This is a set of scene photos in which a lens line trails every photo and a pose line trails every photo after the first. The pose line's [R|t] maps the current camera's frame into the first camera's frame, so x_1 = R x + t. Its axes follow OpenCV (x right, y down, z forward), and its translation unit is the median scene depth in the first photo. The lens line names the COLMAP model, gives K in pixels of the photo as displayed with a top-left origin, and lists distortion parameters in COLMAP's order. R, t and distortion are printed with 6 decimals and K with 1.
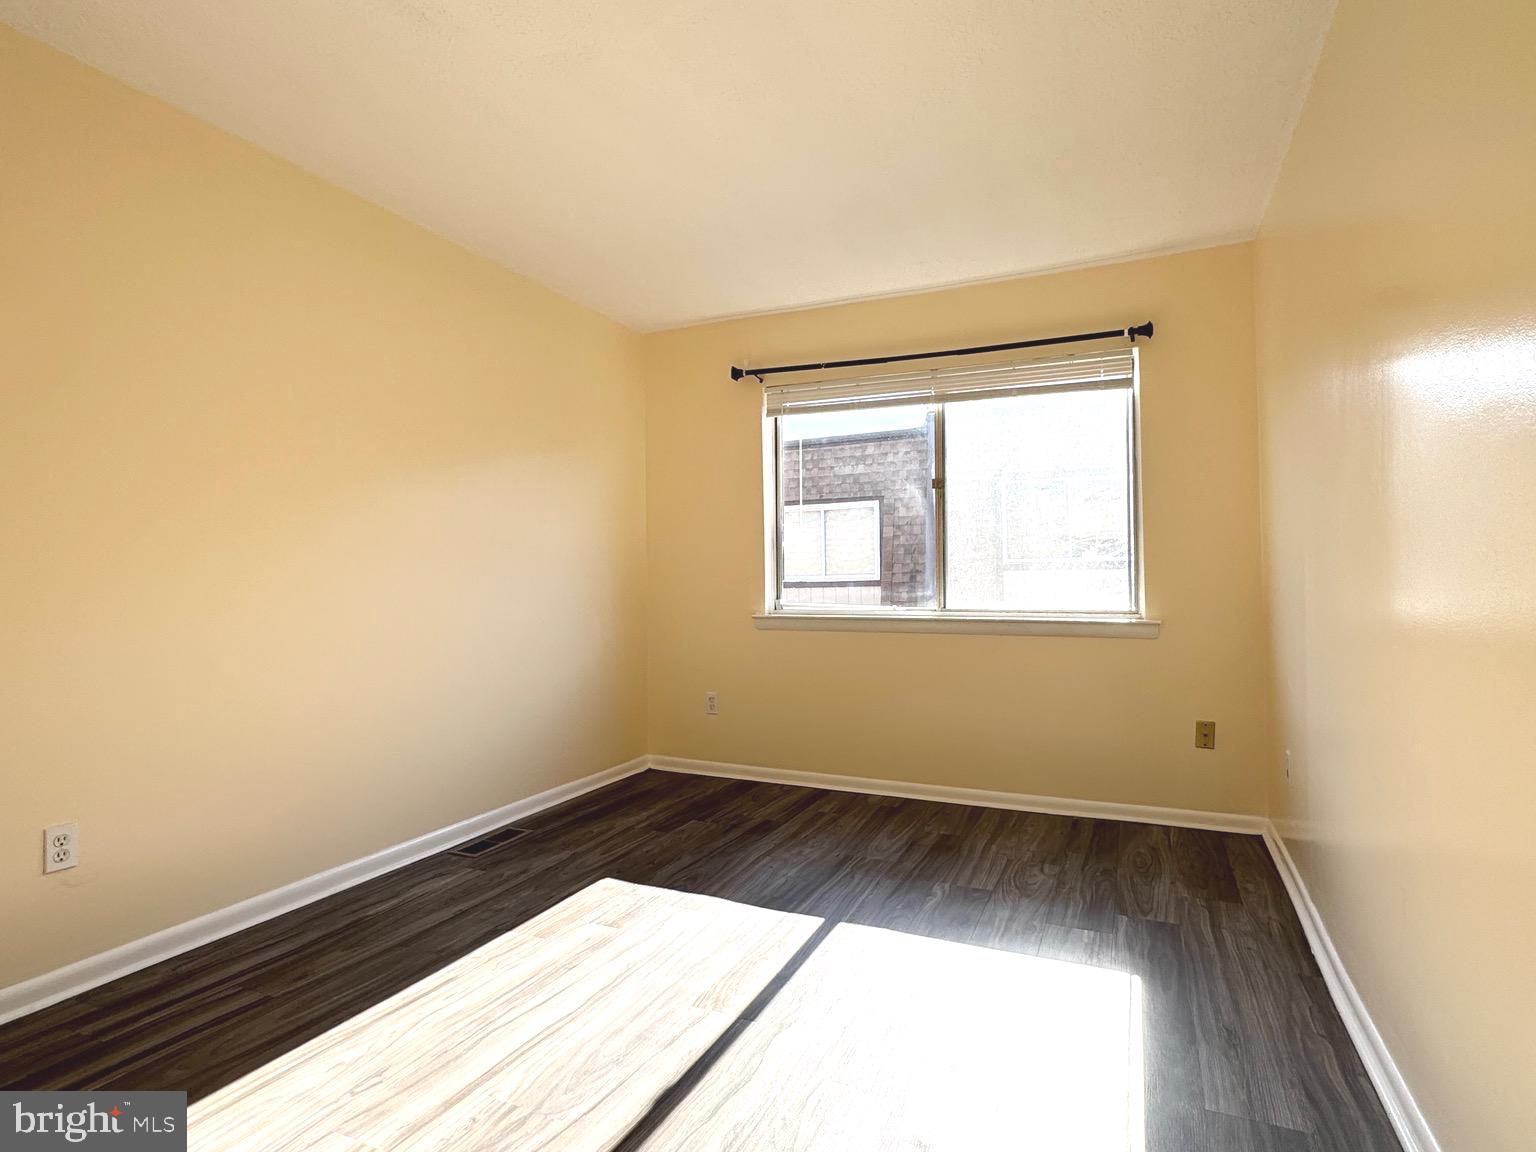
lens RADIAL K [[820.4, 0, 768.0], [0, 820.4, 576.0], [0, 0, 1]] dist [-0.002443, -0.001250]
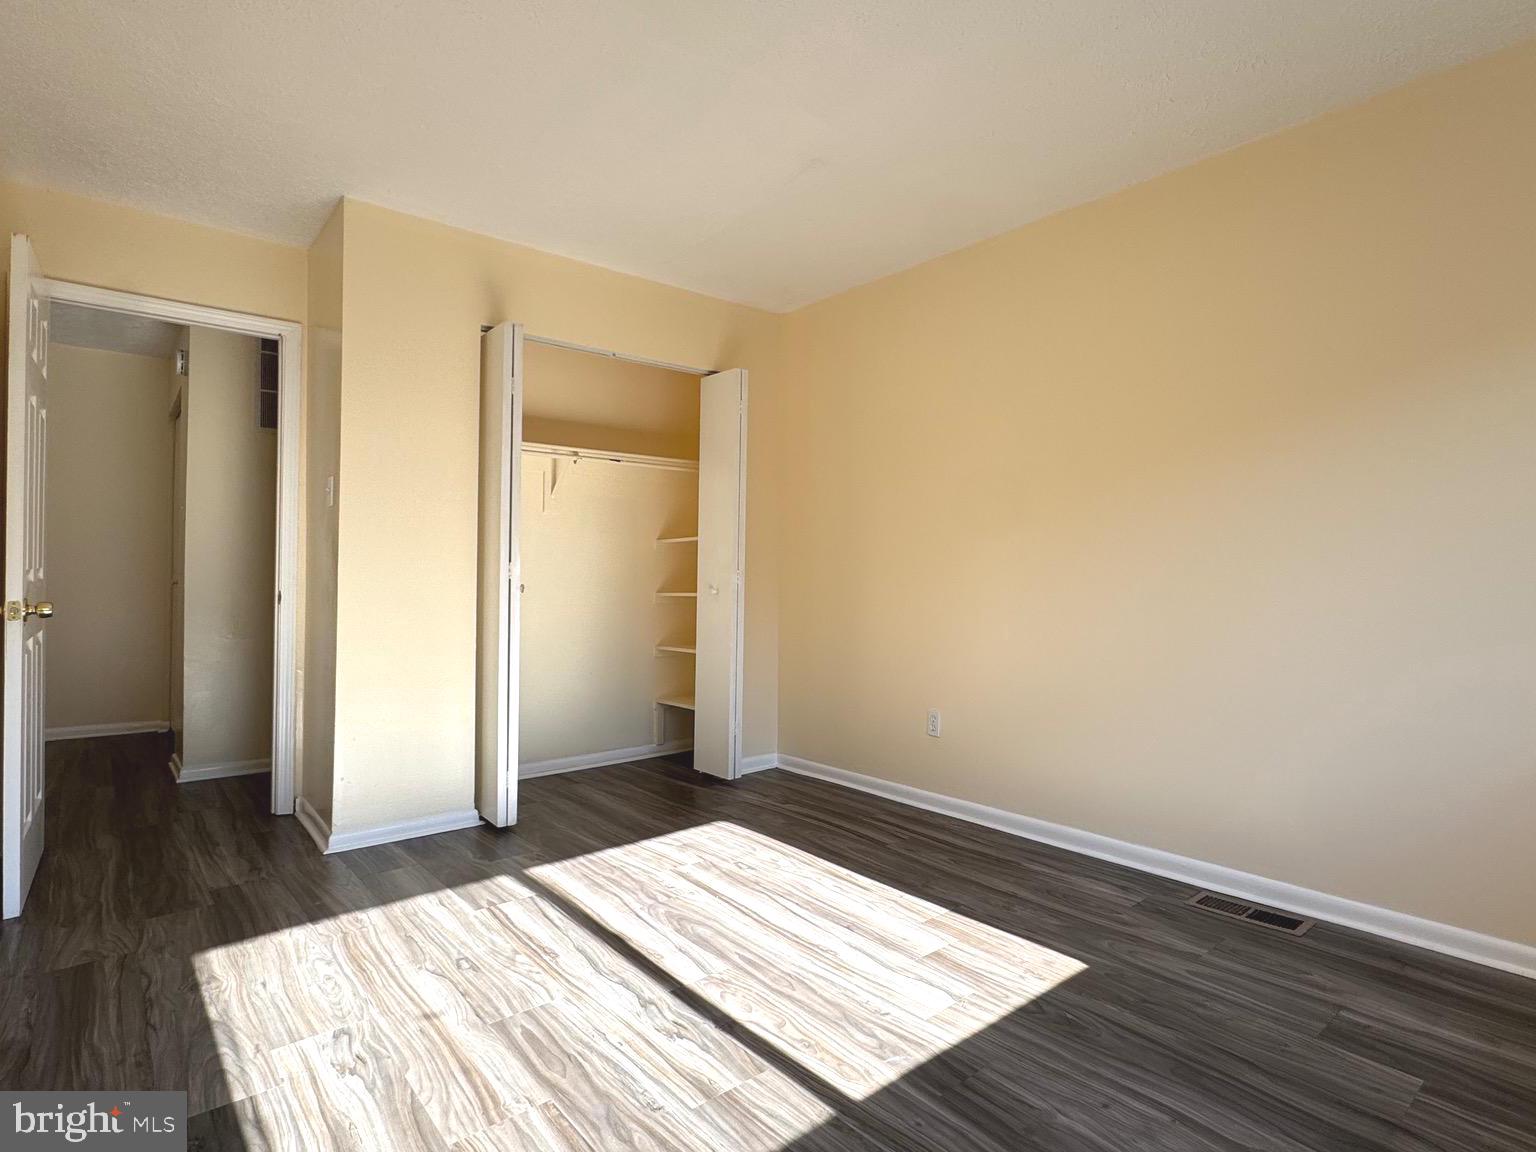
lens RADIAL K [[820.4, 0, 768.0], [0, 820.4, 576.0], [0, 0, 1]] dist [-0.002443, -0.001250]
pose [[-0.437826, 0.018546, -0.898868, 0.618069], [0.008621, 0.999828, 0.016430, 0.009001], [0.899018, -0.000556, -0.437910, 1.144804]]
